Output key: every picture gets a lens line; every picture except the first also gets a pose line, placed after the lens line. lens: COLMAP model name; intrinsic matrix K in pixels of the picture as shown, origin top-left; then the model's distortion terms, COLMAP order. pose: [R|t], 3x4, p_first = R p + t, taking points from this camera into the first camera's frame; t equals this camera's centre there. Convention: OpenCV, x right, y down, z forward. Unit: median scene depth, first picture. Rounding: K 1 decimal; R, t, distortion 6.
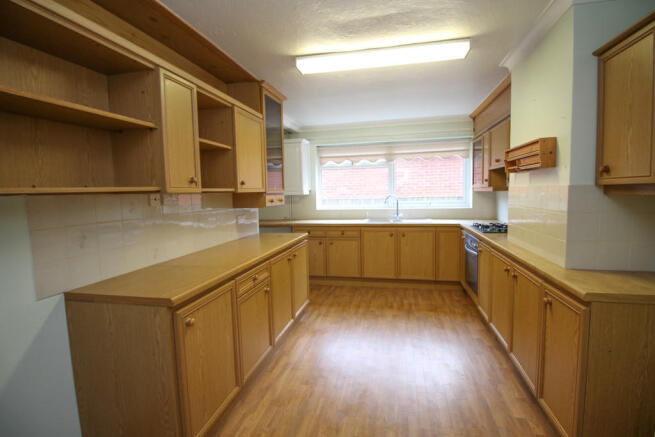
lens RADIAL K [[297.4, 0, 331.2], [0, 297.4, 214.6], [0, 0, 1]] dist [-0.000247, 0.000018]
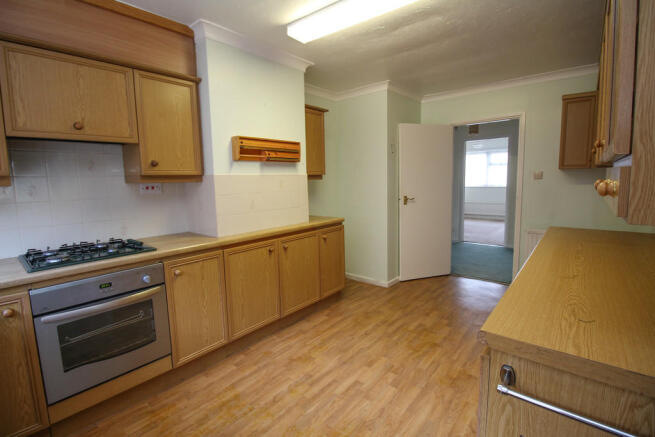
lens RADIAL K [[297.4, 0, 331.2], [0, 297.4, 214.6], [0, 0, 1]] dist [-0.000247, 0.000018]
pose [[-0.887642, -0.004197, 0.460515, -0.088904], [0.080071, 0.983322, 0.163298, -0.081553], [-0.453520, 0.181824, -0.872502, 1.454242]]
